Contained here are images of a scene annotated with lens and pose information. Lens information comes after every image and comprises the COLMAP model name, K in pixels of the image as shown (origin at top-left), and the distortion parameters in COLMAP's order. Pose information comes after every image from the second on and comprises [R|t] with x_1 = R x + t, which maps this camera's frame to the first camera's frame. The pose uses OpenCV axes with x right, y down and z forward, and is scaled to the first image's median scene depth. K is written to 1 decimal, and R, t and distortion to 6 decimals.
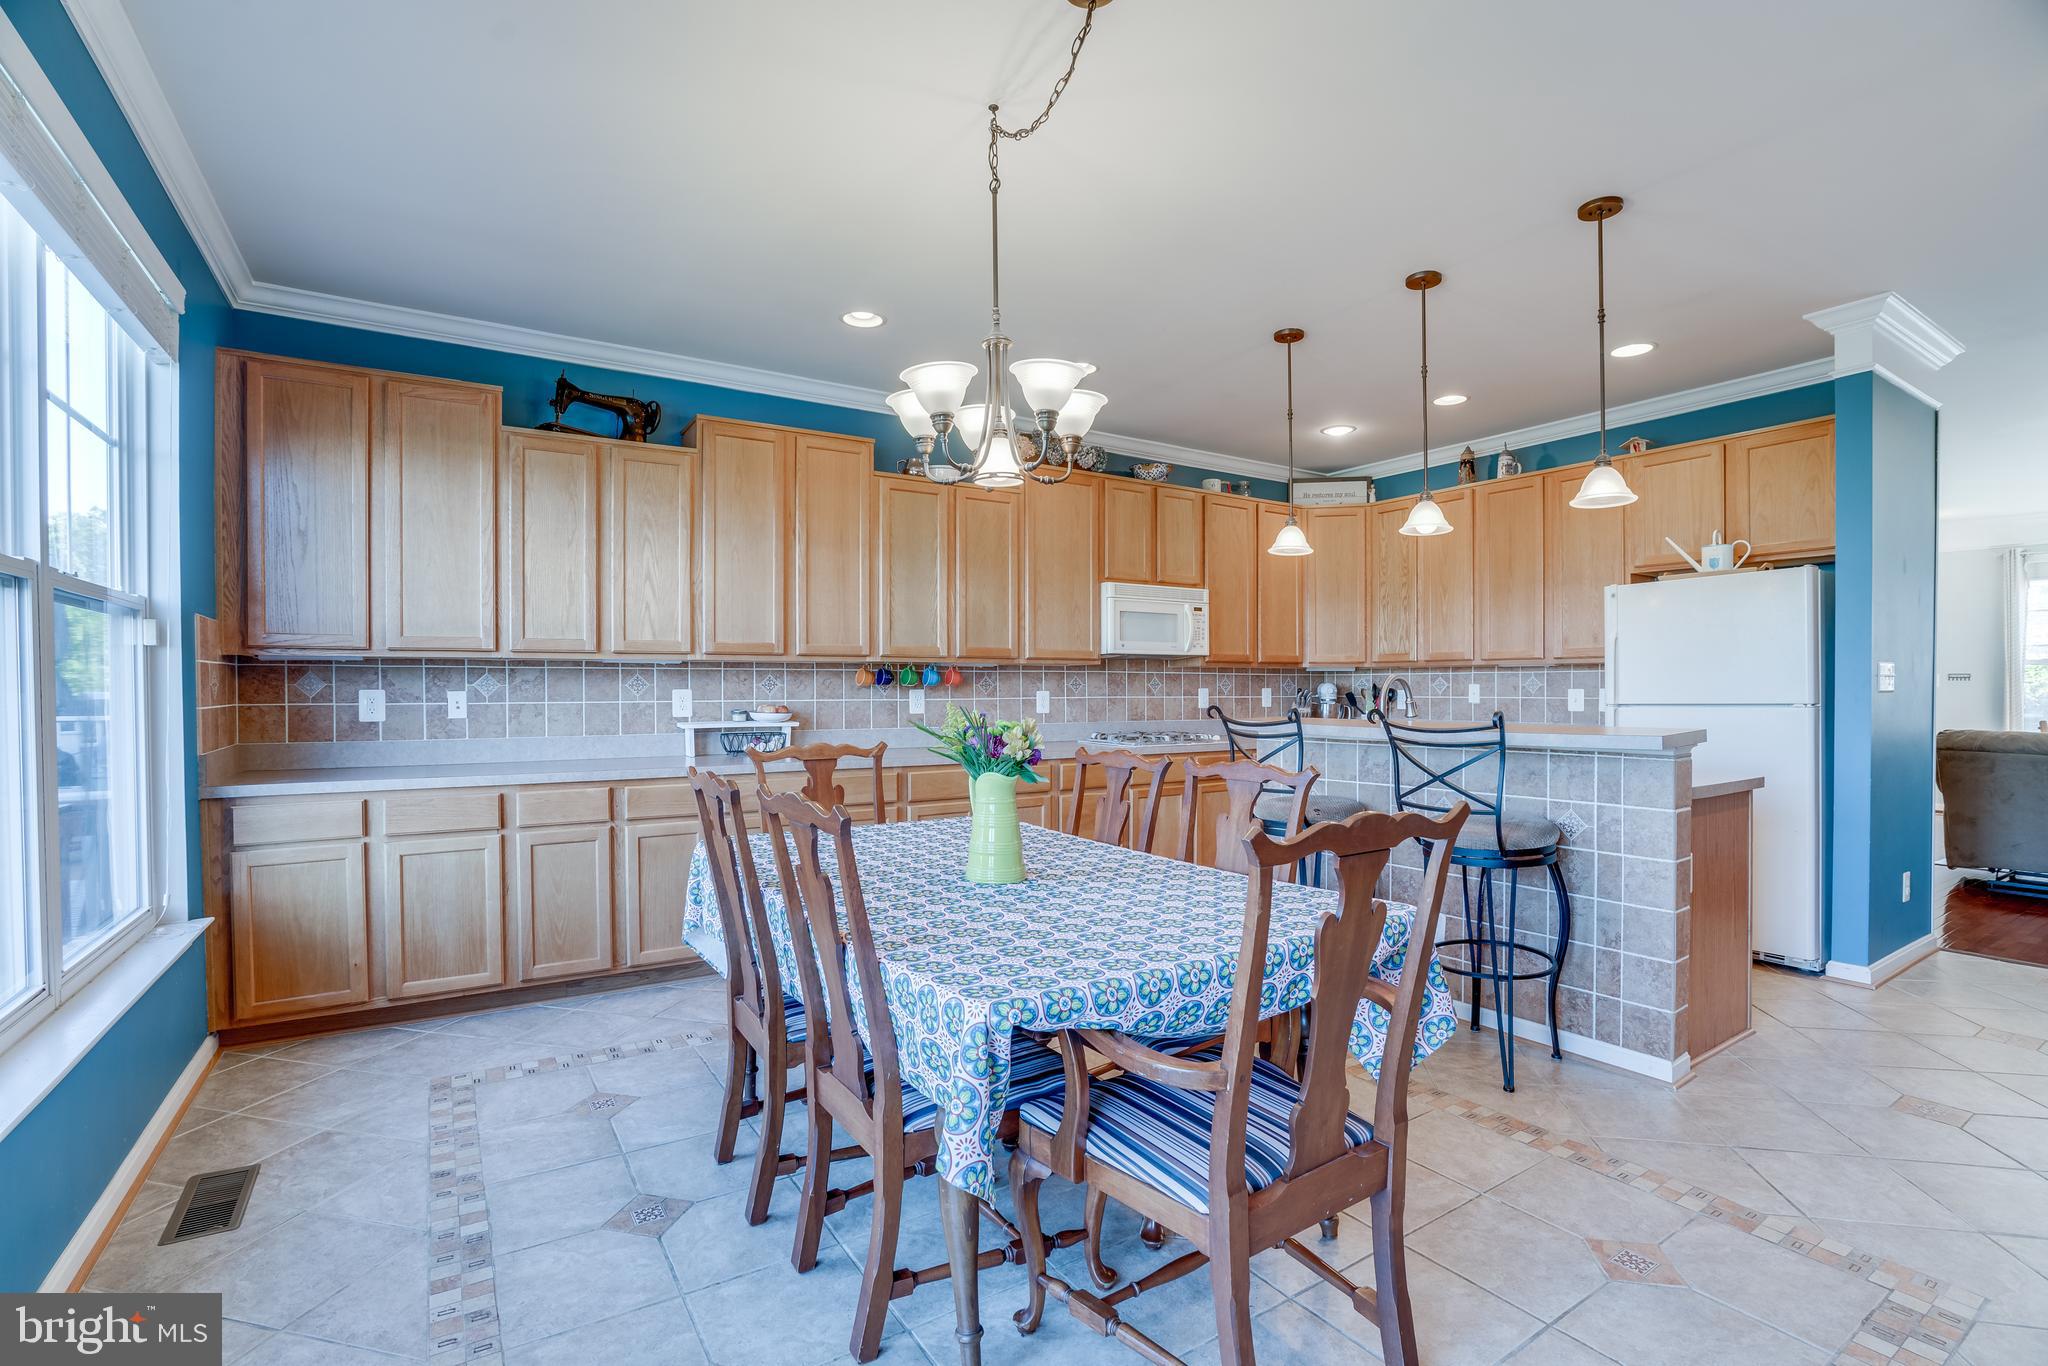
lens RADIAL K [[944.8, 0, 1015.5], [0, 944.8, 694.9], [0, 0, 1]] dist [-0.053476, 0.019367]
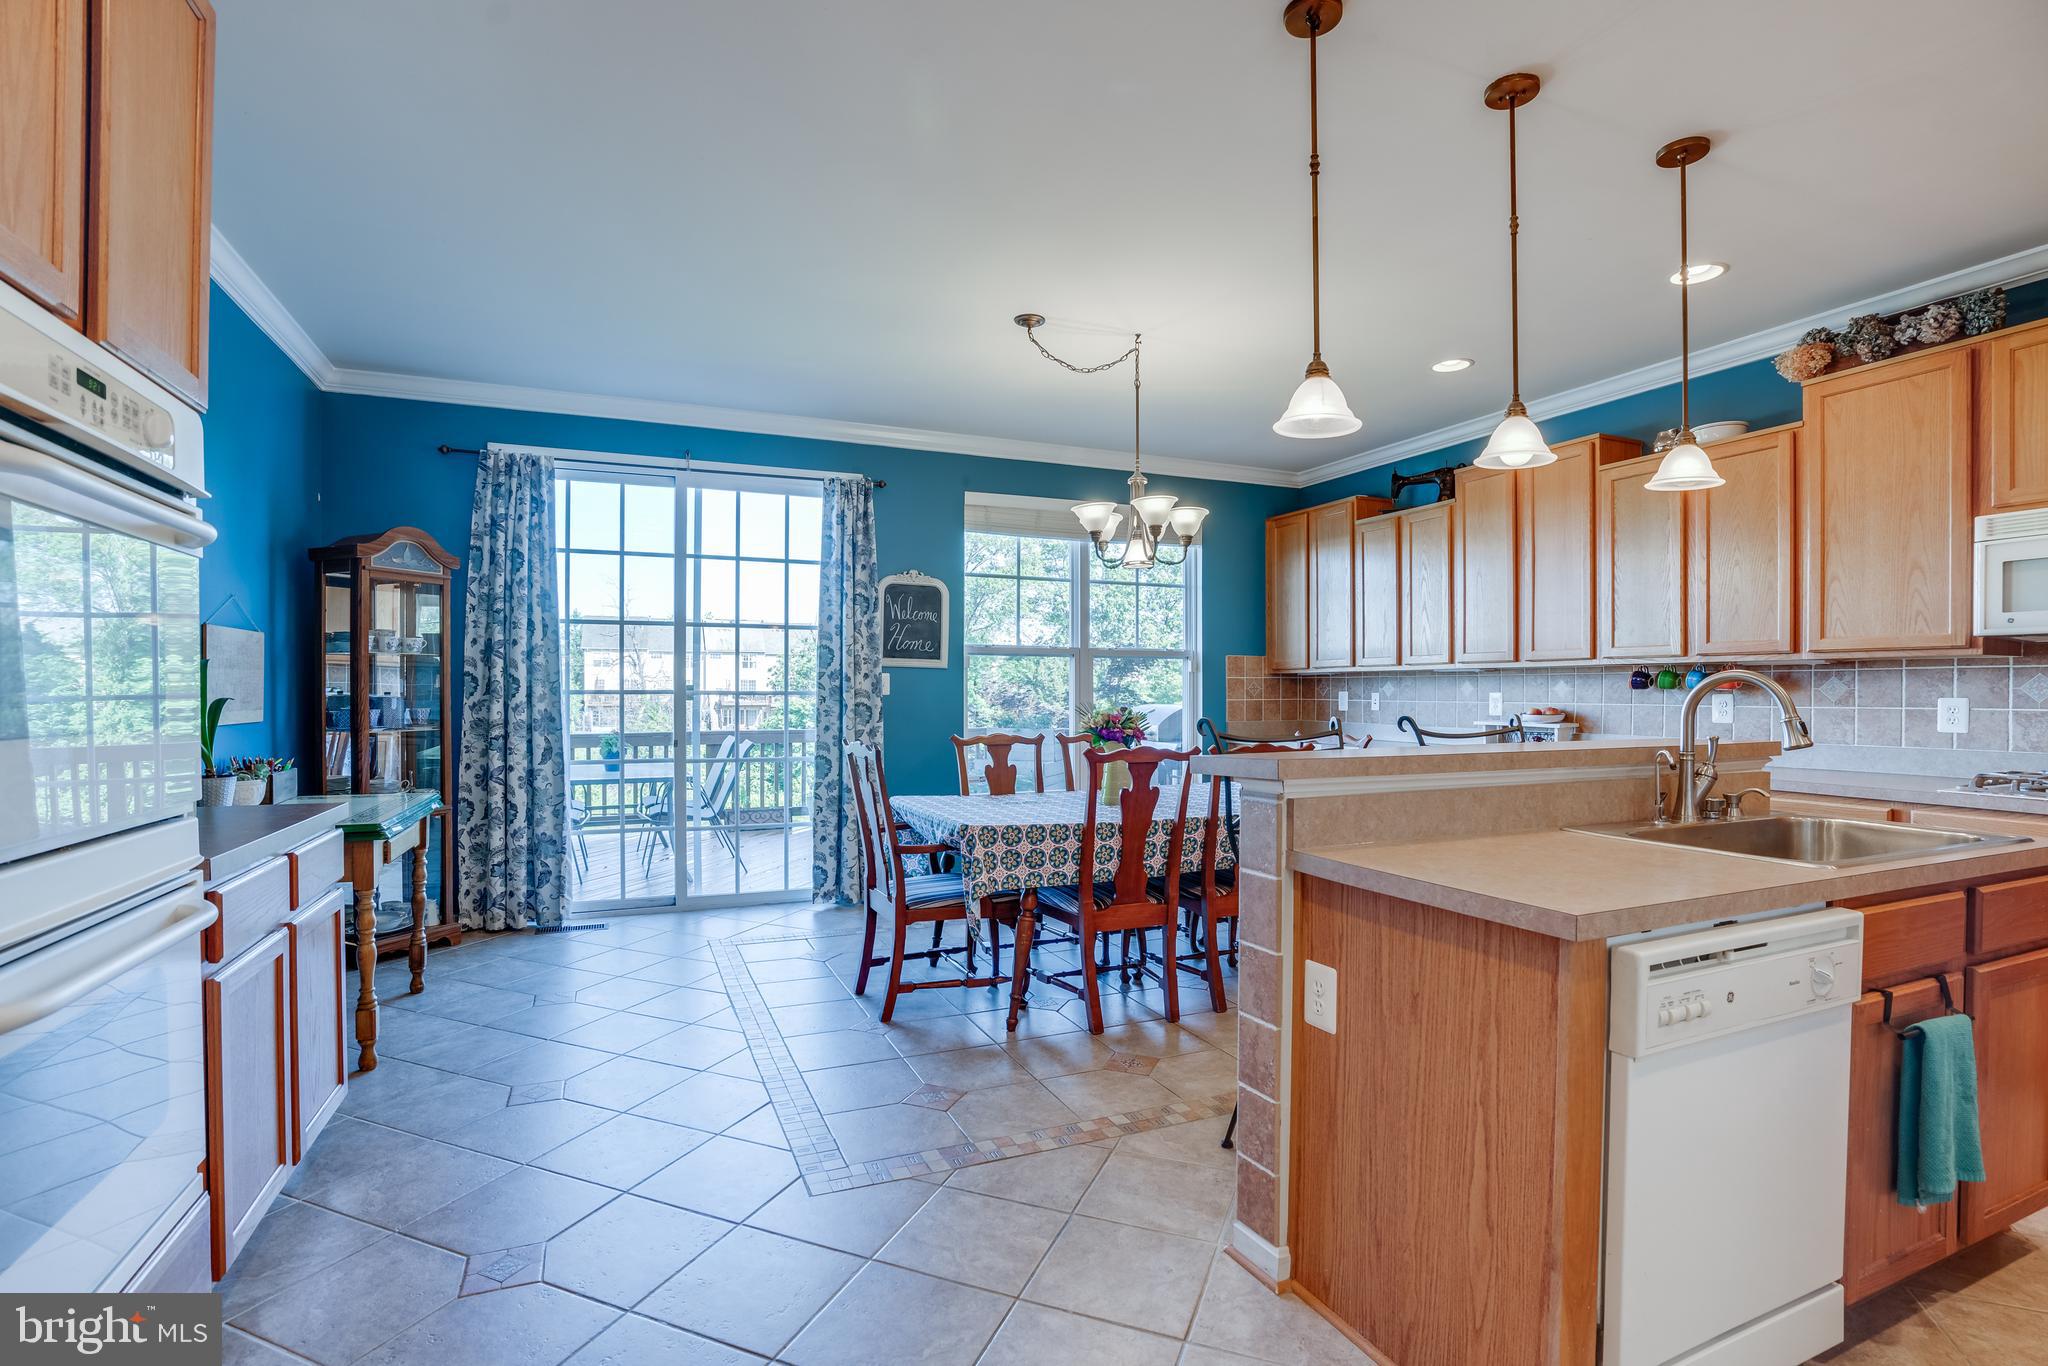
lens RADIAL K [[944.8, 0, 1024.3], [0, 944.8, 695.8], [0, 0, 1]] dist [-0.053476, 0.019367]
pose [[-0.166659, 0.009012, -0.985973, 0.848954], [-0.007146, 0.999921, 0.010347, -0.008806], [0.985989, 0.008770, -0.166582, 0.559258]]
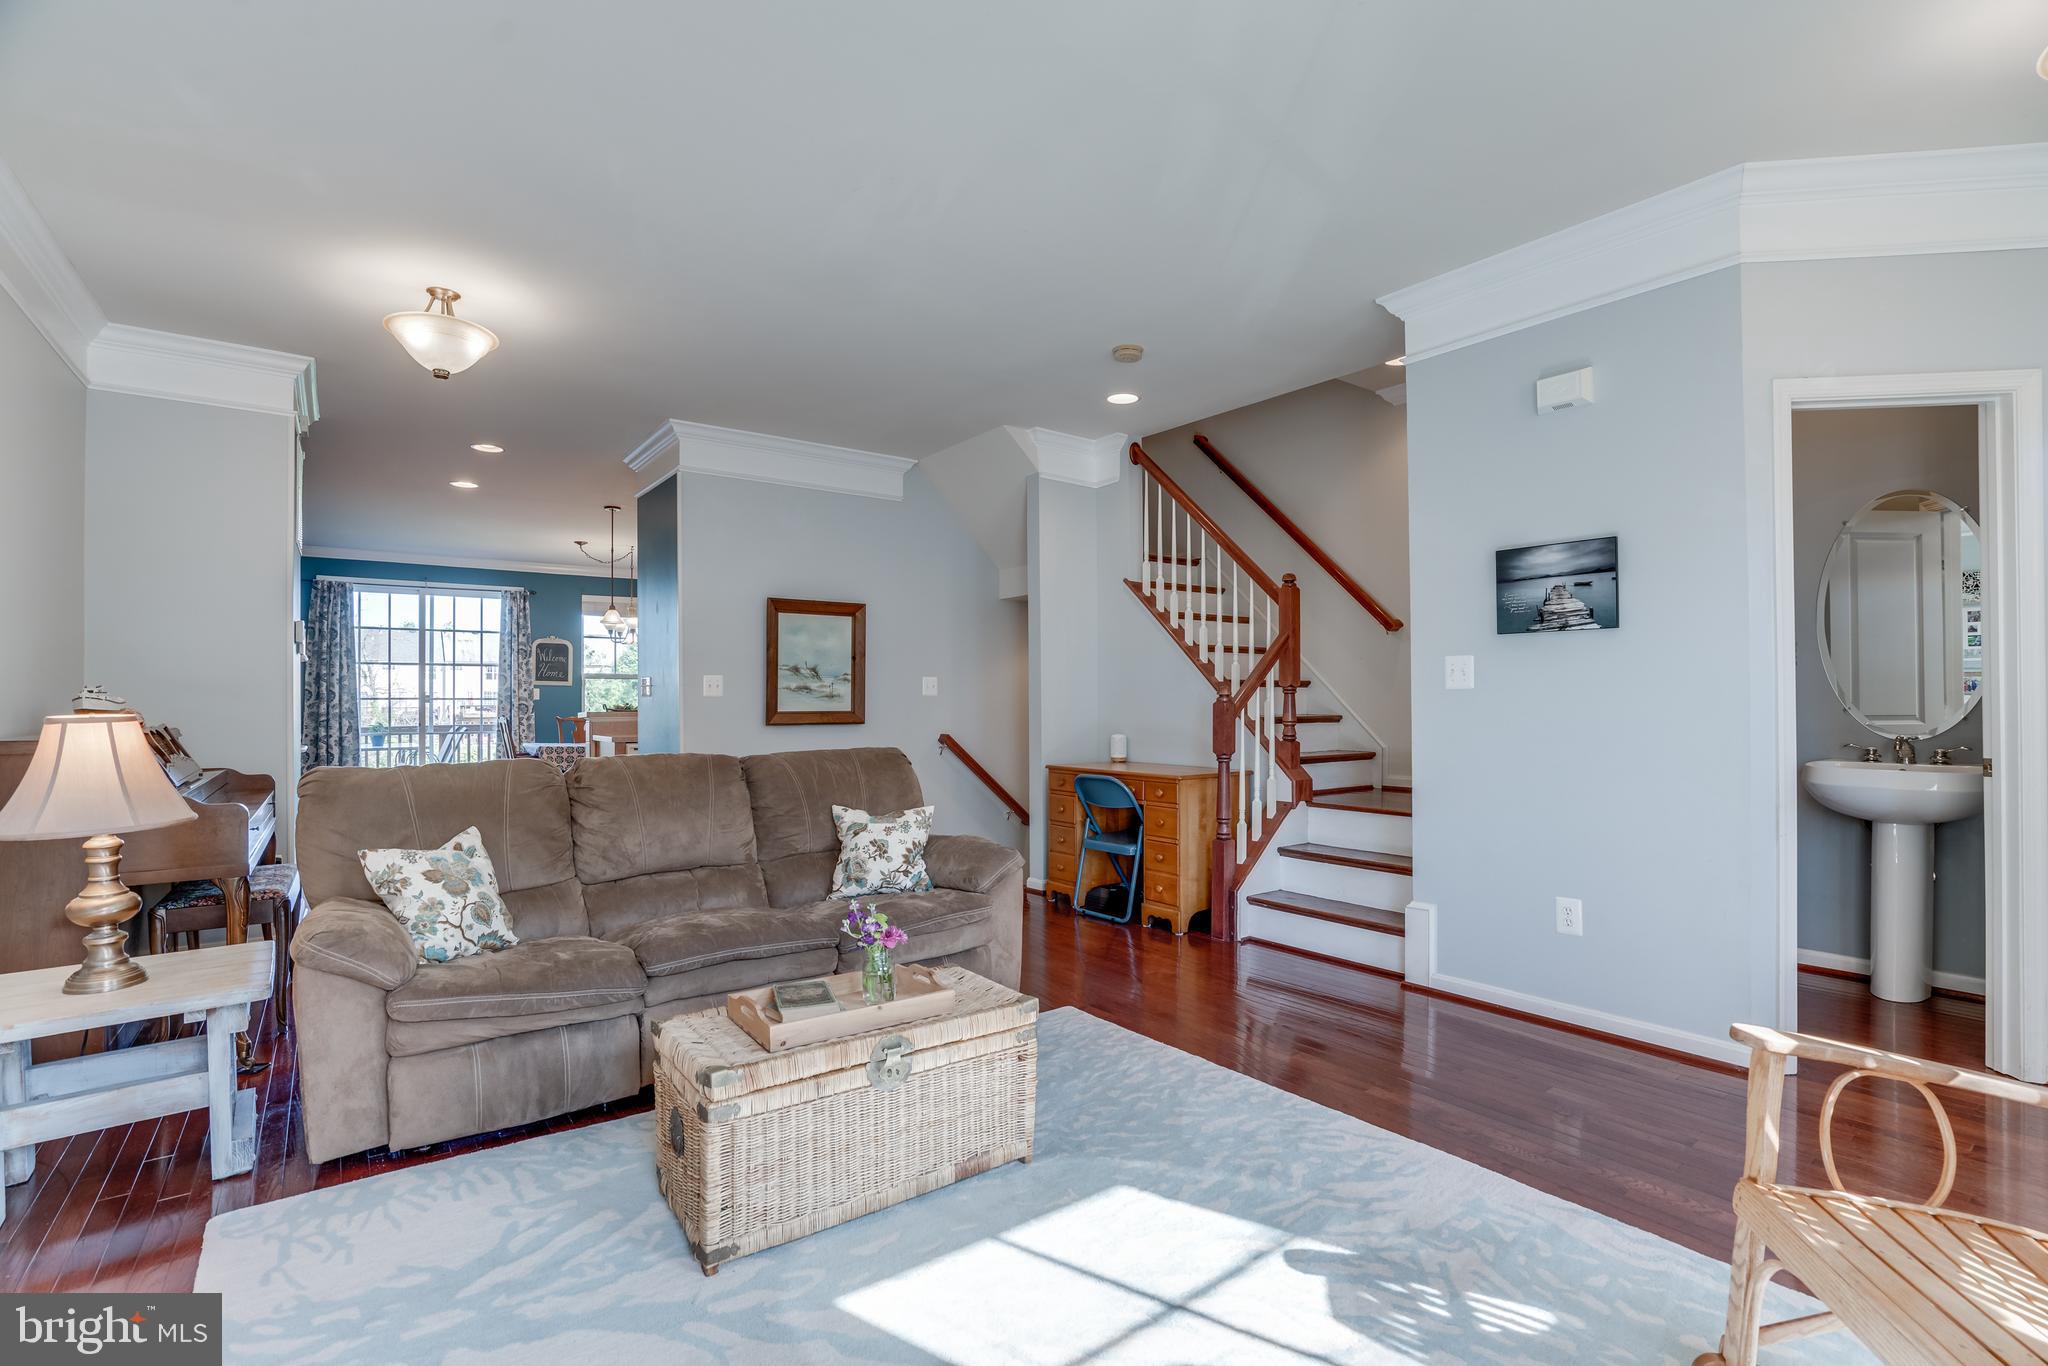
lens RADIAL K [[944.8, 0, 1022.2], [0, 944.8, 689.6], [0, 0, 1]] dist [-0.053476, 0.019367]
pose [[0.062933, -0.008442, -0.997982, 2.040842], [-0.000687, 0.999964, -0.008502, -0.002544], [0.998017, 0.001220, 0.062925, 1.219238]]
